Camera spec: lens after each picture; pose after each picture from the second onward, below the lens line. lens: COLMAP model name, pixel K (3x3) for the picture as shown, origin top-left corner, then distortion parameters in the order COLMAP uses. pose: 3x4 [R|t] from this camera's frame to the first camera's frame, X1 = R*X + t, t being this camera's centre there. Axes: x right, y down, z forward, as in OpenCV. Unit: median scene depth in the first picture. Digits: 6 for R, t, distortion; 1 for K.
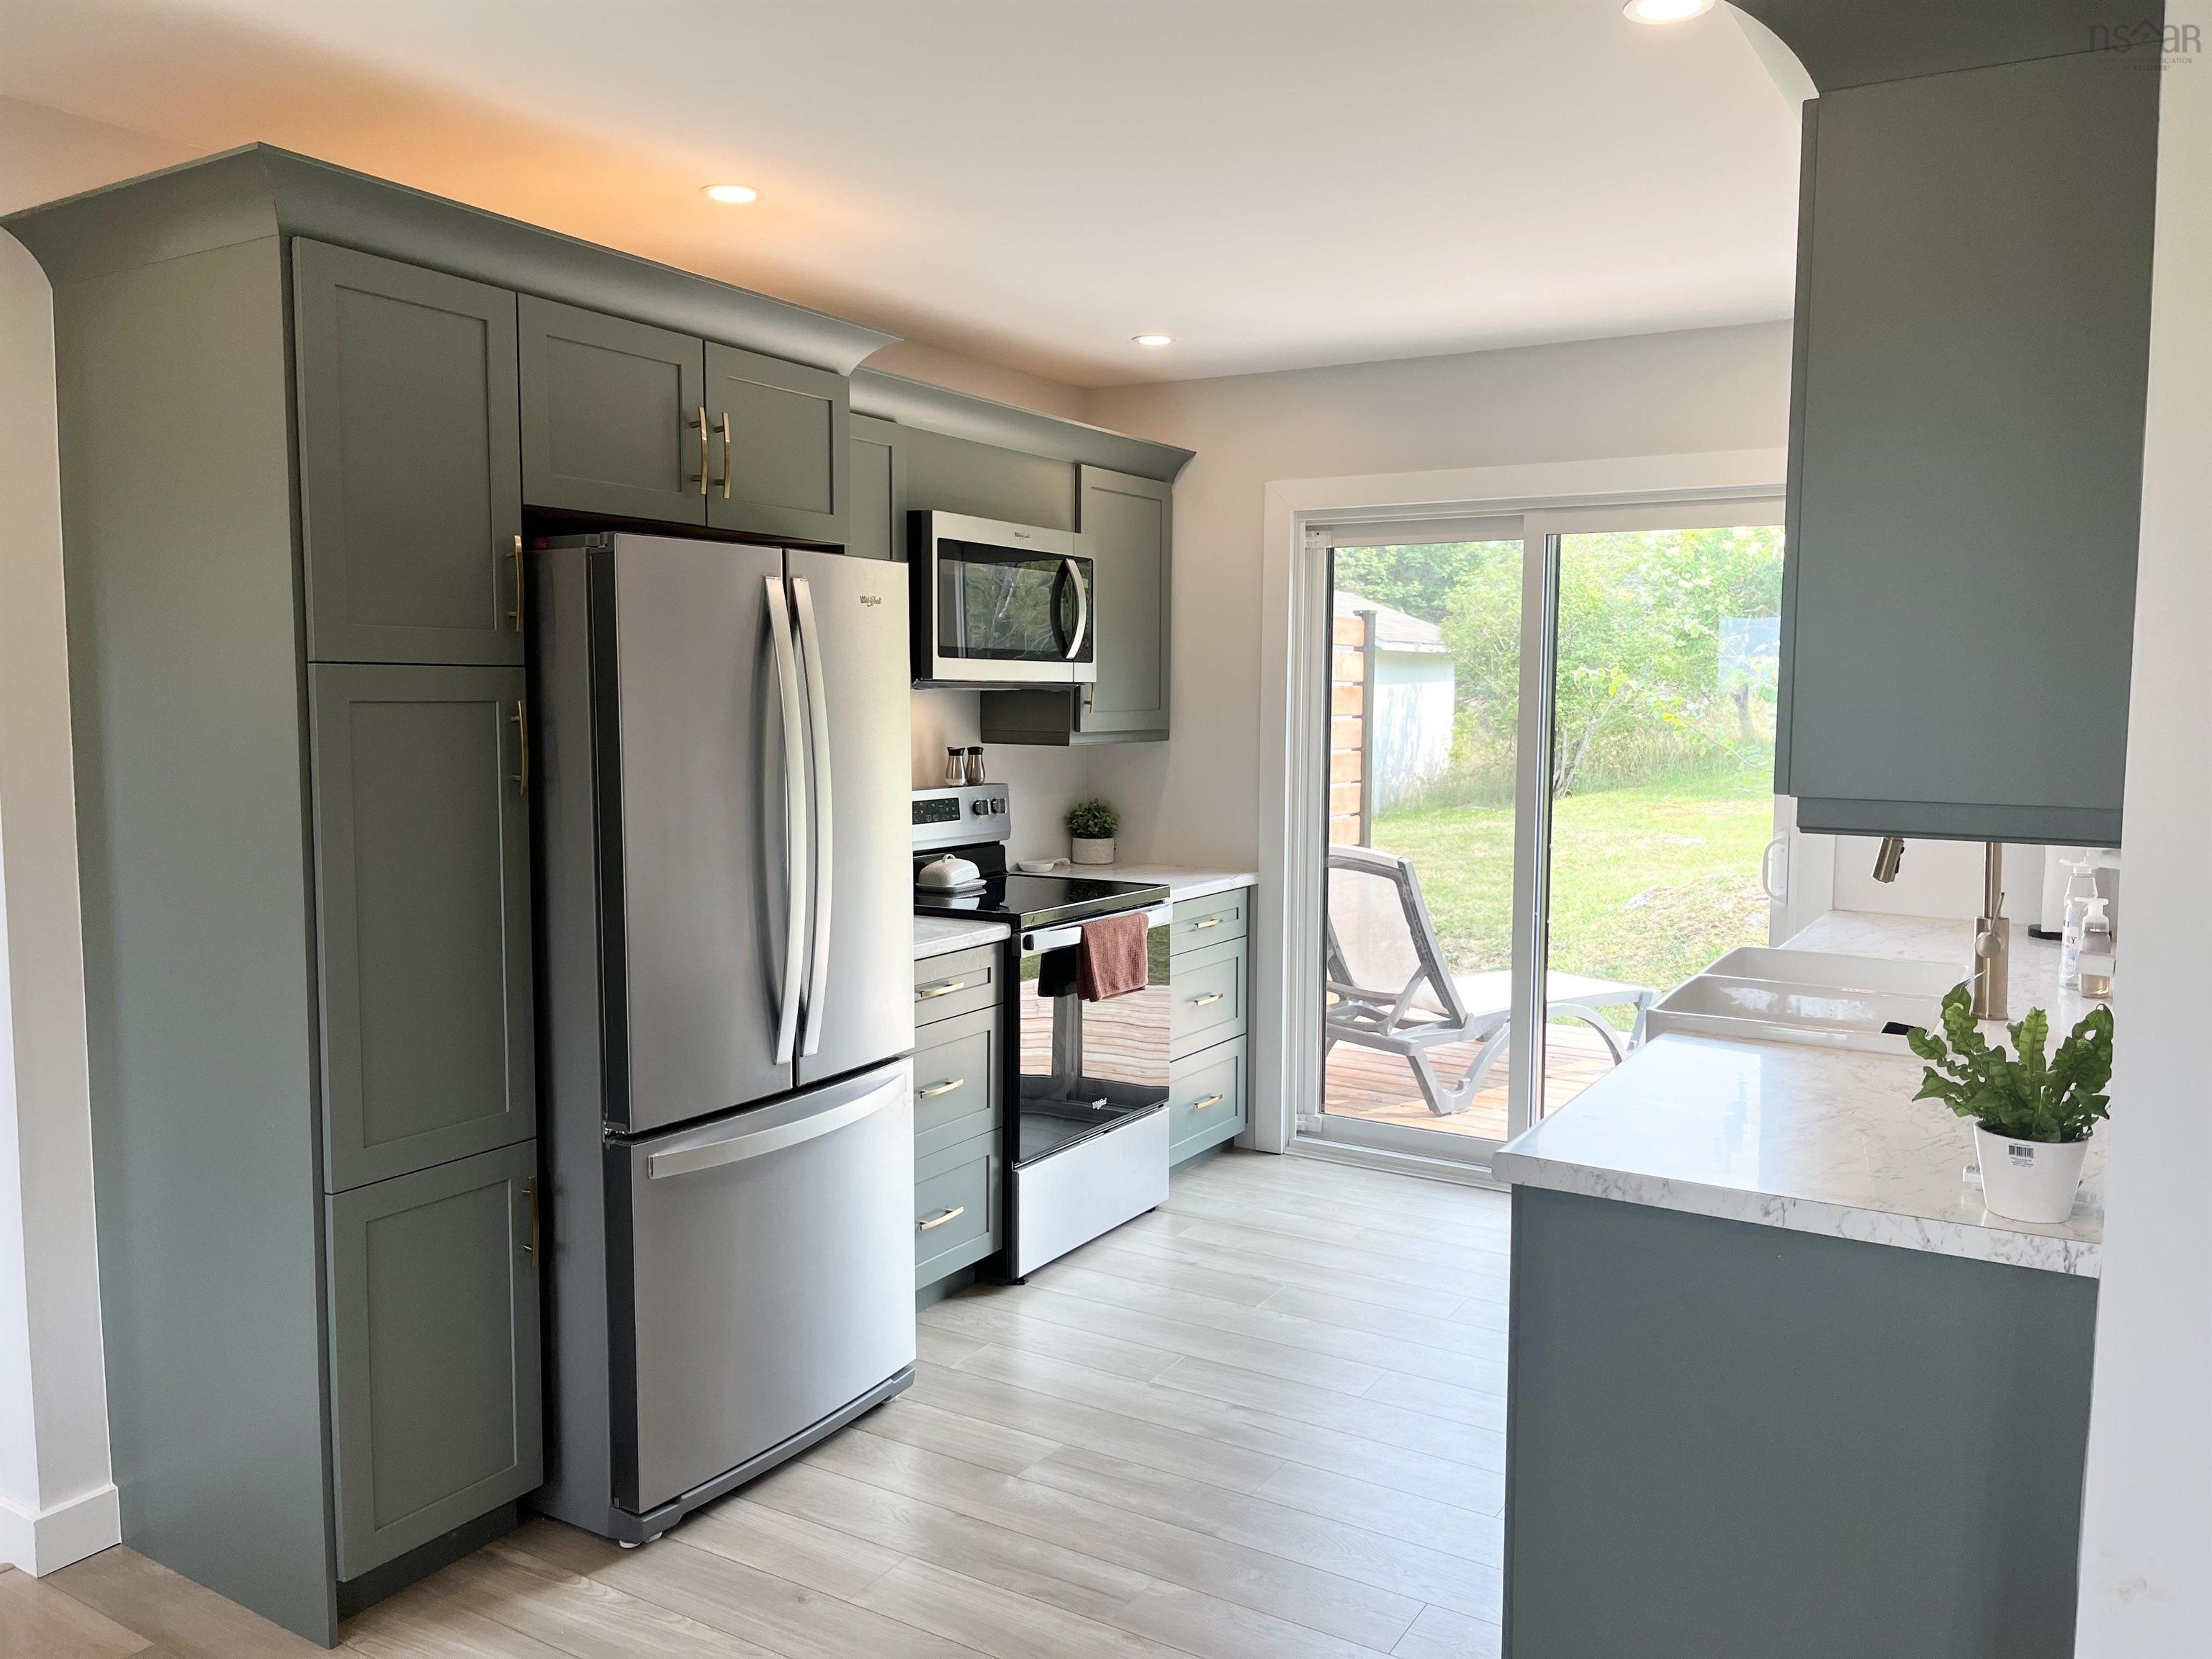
lens RADIAL K [[1661.2, 0, 1106.0], [0, 1661.2, 829.5], [0, 0, 1]] dist [0.036444, -0.035149]
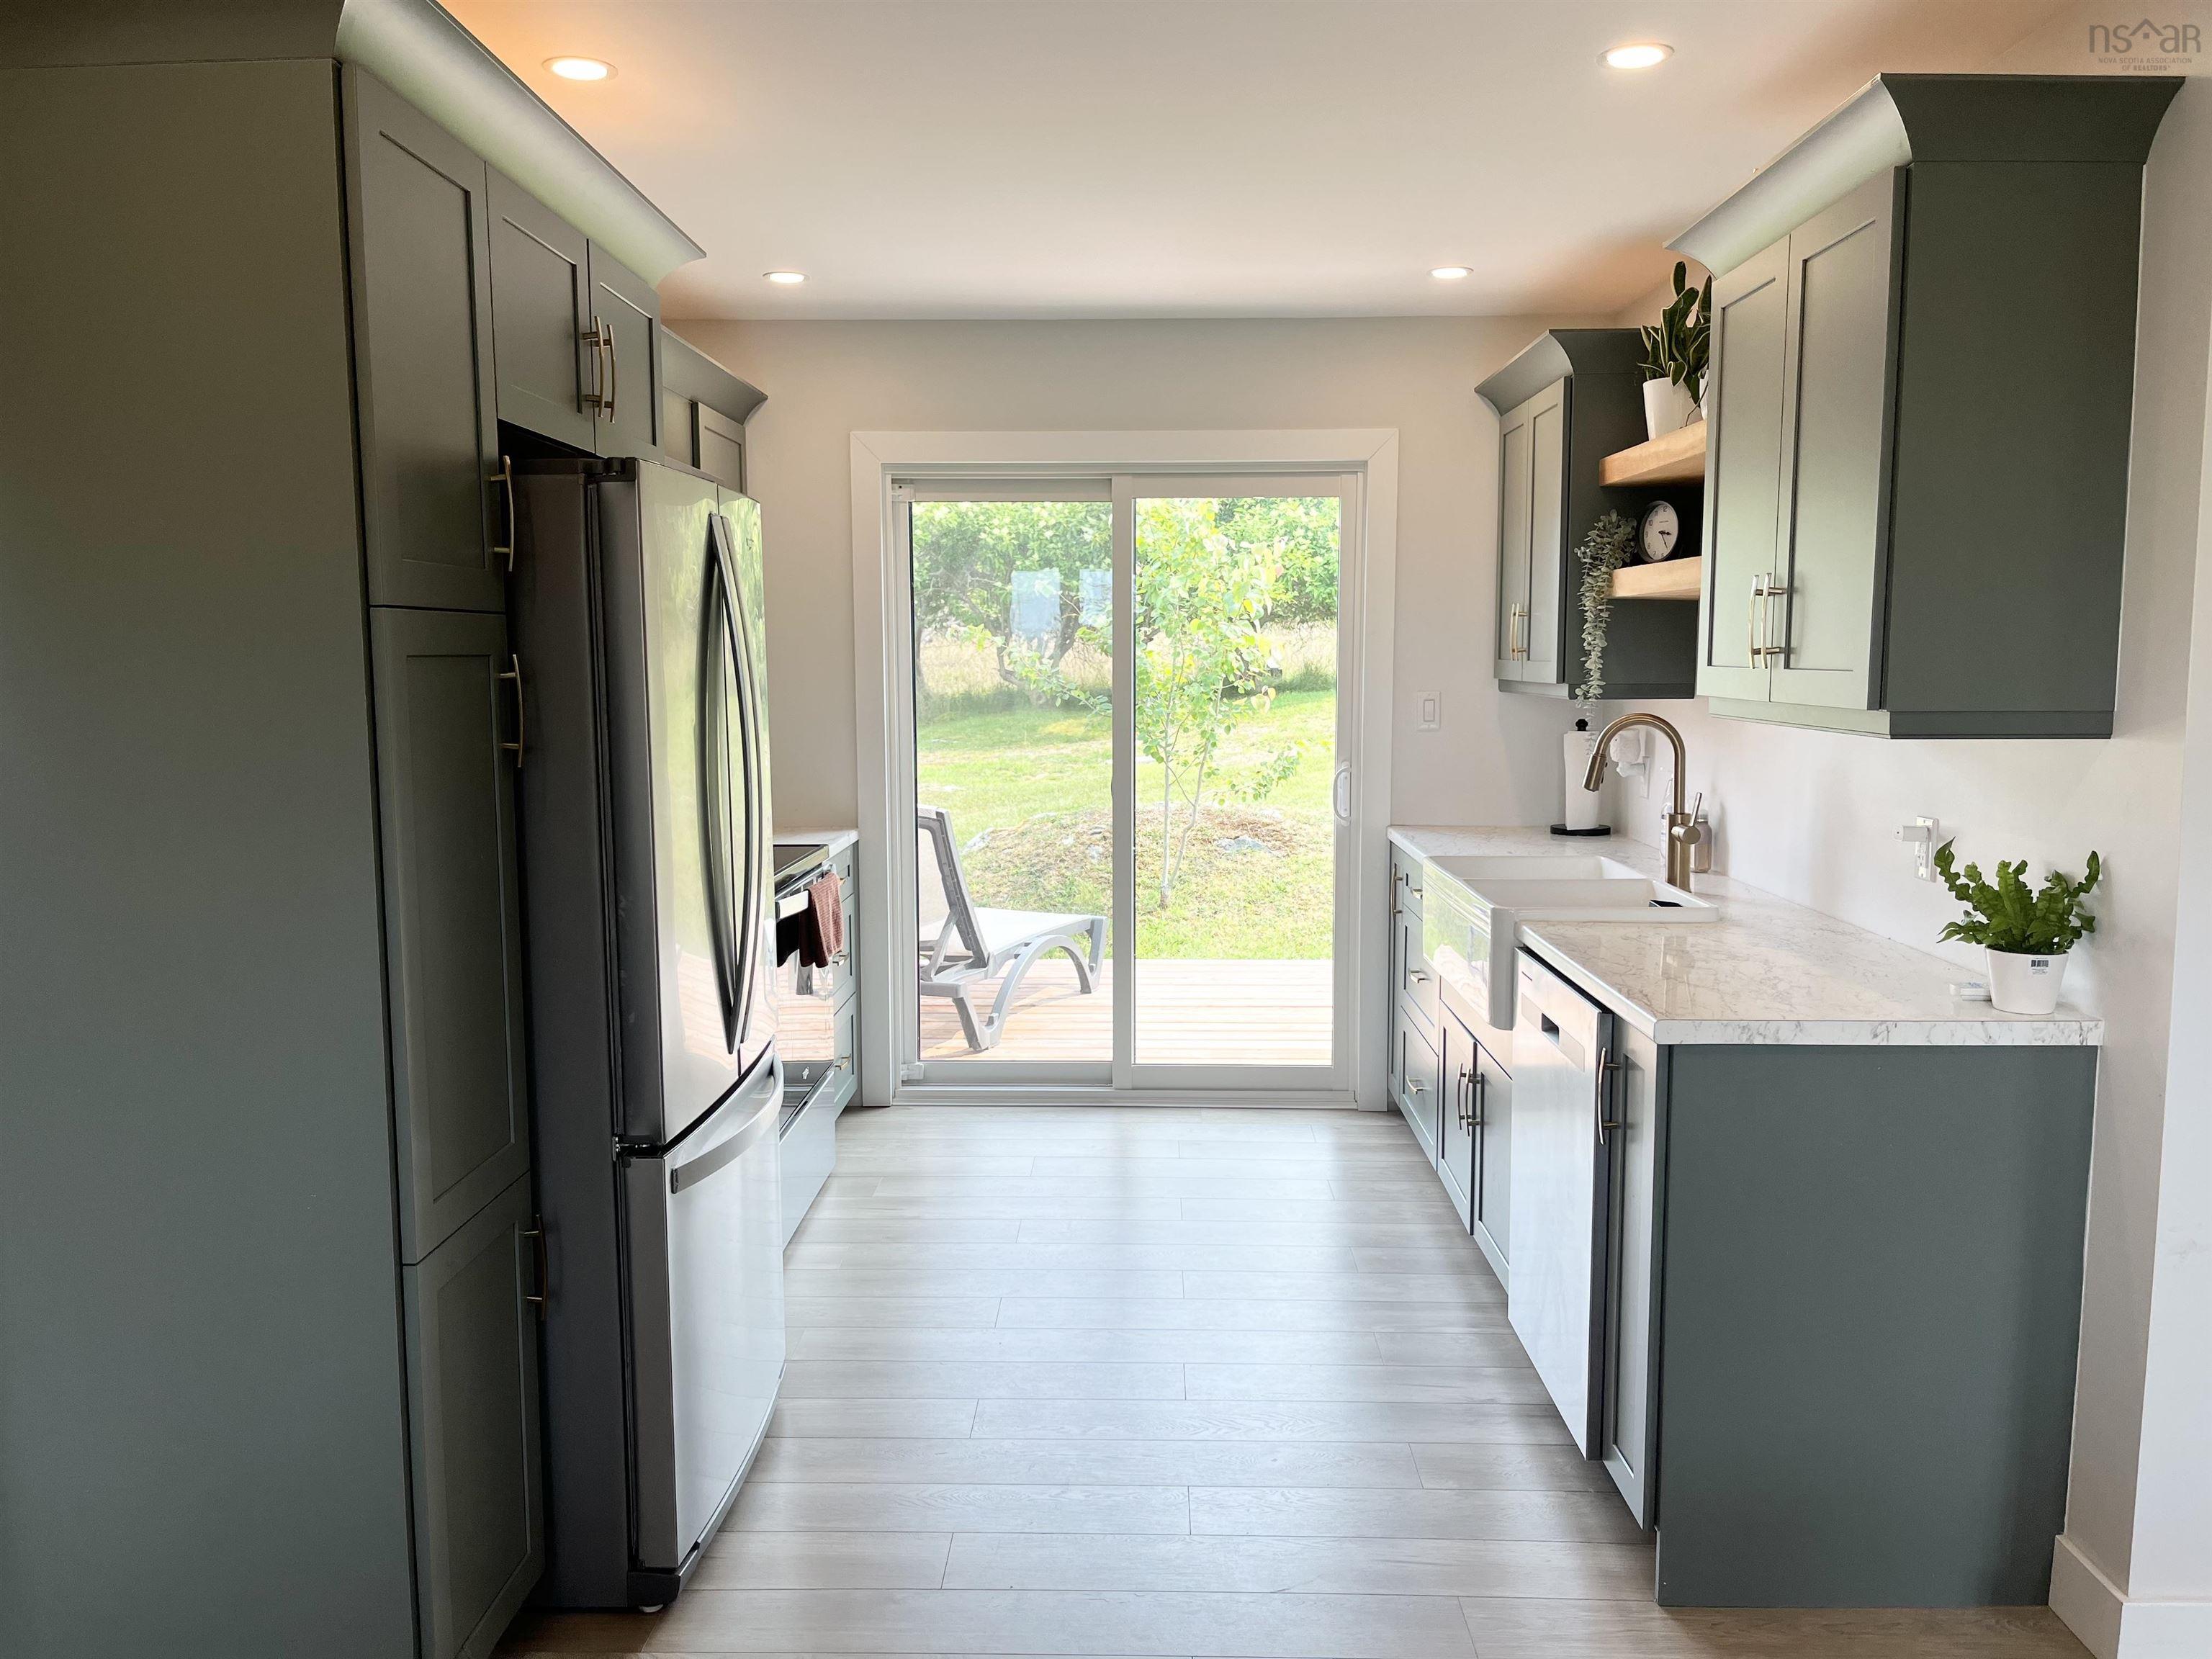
lens RADIAL K [[1661.2, 0, 1106.0], [0, 1661.2, 829.5], [0, 0, 1]] dist [0.036444, -0.035149]
pose [[0.867397, -0.062248, 0.493708, -0.276273], [0.050523, 0.998035, 0.037072, -0.002576], [-0.495045, -0.007213, 0.868837, 0.064619]]
